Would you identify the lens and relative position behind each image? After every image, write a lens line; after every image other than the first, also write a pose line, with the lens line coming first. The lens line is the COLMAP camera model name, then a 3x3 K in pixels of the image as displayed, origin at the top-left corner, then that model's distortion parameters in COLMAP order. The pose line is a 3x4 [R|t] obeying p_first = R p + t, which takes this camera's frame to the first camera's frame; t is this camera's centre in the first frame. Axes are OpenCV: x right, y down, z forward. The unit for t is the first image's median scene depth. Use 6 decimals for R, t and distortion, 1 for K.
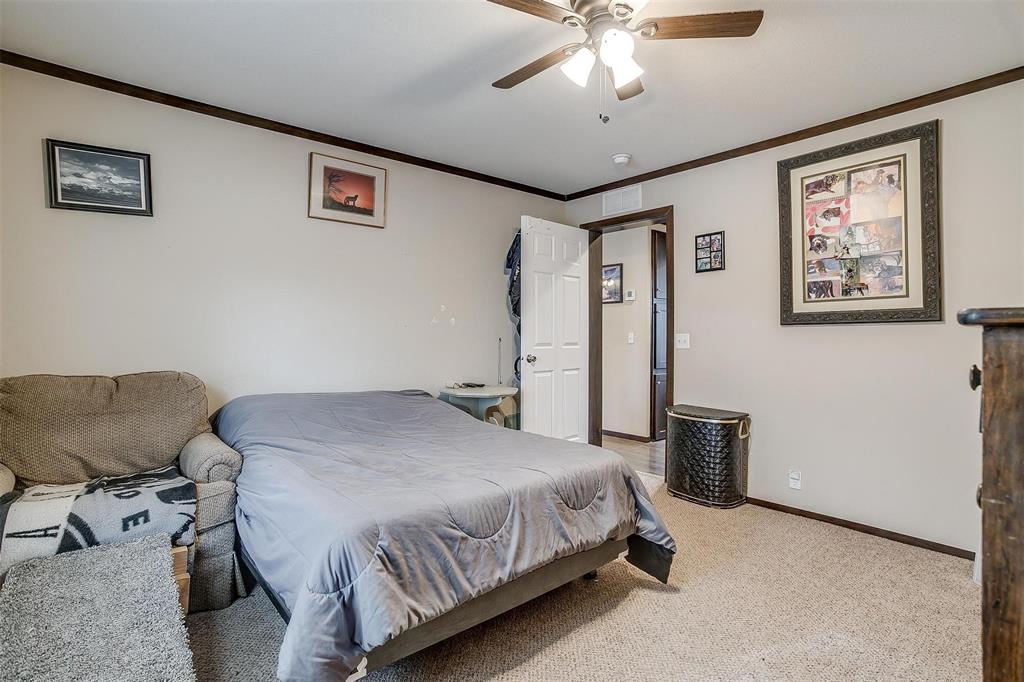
lens RADIAL K [[507.4, 0, 513.8], [0, 507.4, 336.0], [0, 0, 1]] dist [-0.048112, 0.024740]
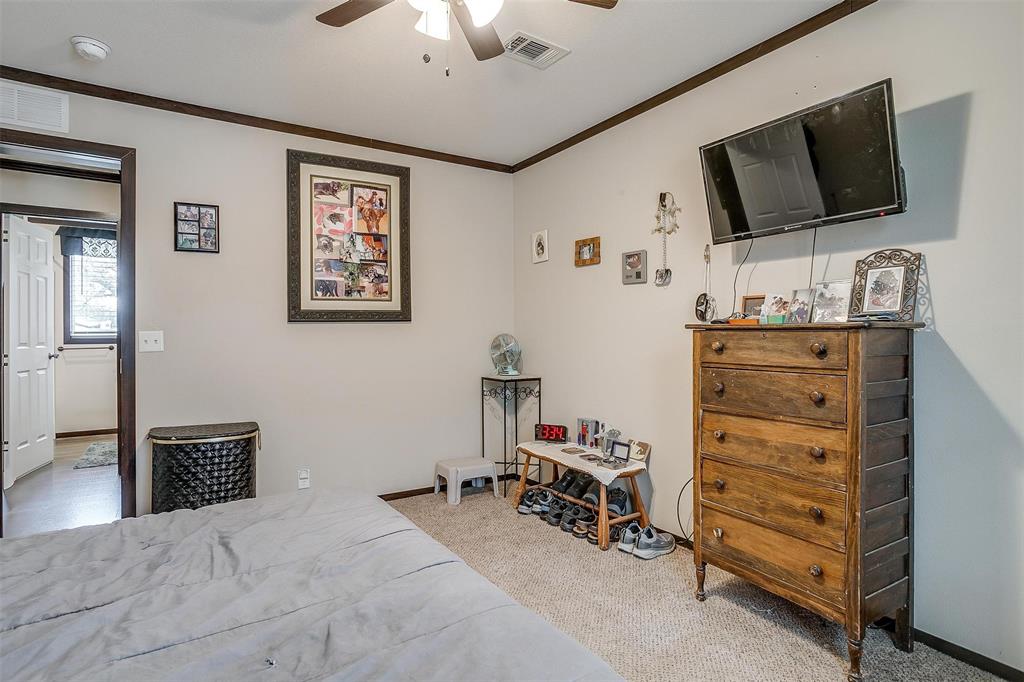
lens RADIAL K [[507.4, 0, 505.3], [0, 507.4, 337.7], [0, 0, 1]] dist [-0.048112, 0.024740]
pose [[0.150395, -0.009750, 0.988578, -0.367706], [0.007625, 0.999933, 0.008702, 0.003359], [-0.988597, 0.006229, 0.150459, 0.473914]]
